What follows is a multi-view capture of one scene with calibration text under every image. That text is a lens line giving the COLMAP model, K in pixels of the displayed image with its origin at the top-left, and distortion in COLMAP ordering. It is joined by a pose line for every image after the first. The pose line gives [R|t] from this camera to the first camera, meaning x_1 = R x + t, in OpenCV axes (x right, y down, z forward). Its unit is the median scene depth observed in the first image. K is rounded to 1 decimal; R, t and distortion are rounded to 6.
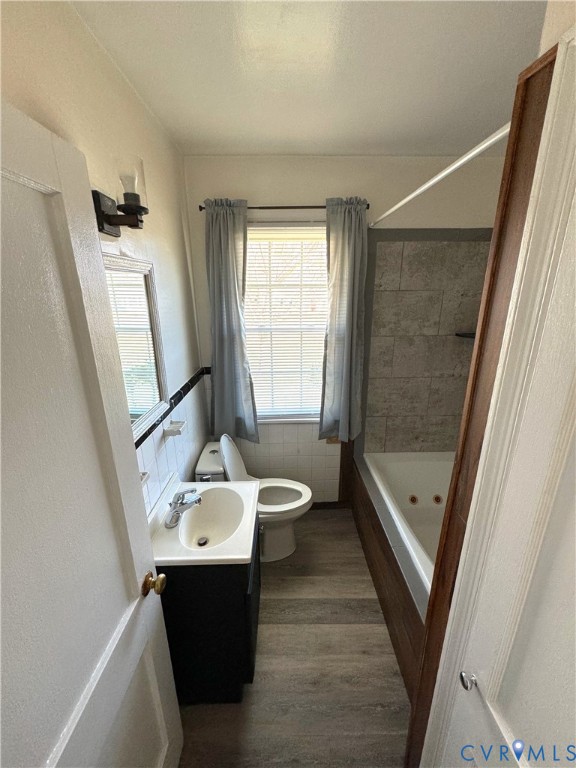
lens RADIAL K [[304.0, 0, 288.9], [0, 304.0, 381.0], [0, 0, 1]] dist [-0.007918, 0.000803]
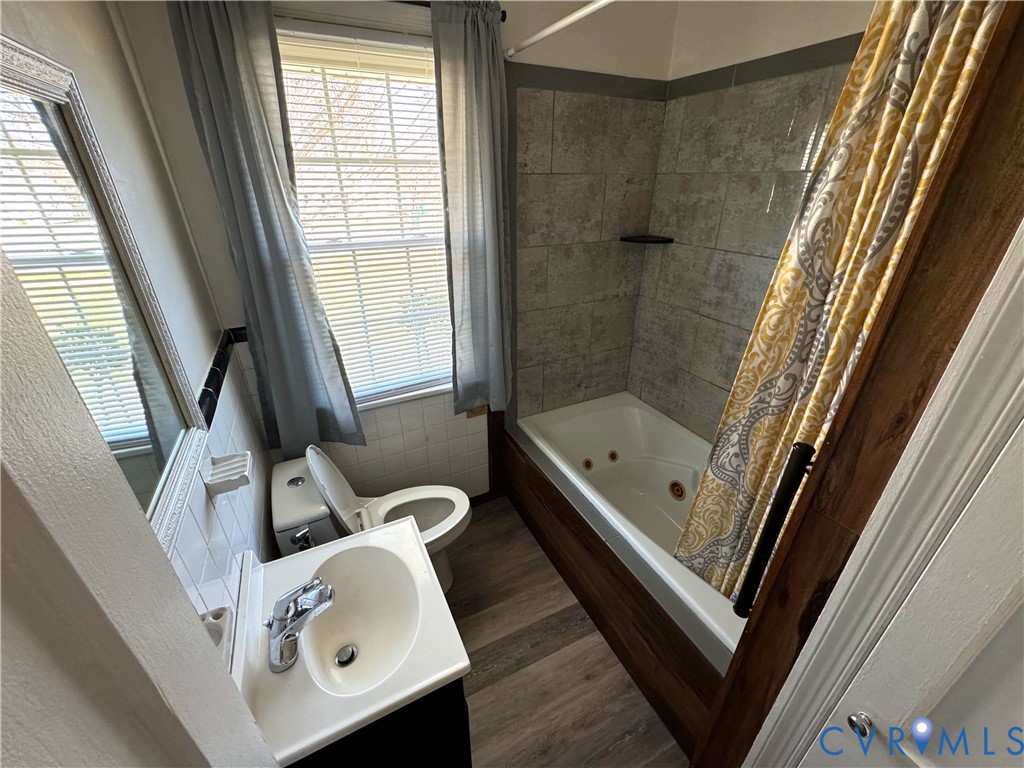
lens RADIAL K [[405.4, 0, 509.7], [0, 405.4, 381.2], [0, 0, 1]] dist [-0.007918, 0.000803]
pose [[0.905156, -0.183164, 0.383593, -0.131166], [0.116055, 0.974604, 0.191515, -0.036862], [-0.408930, -0.128833, 0.903426, 0.182694]]
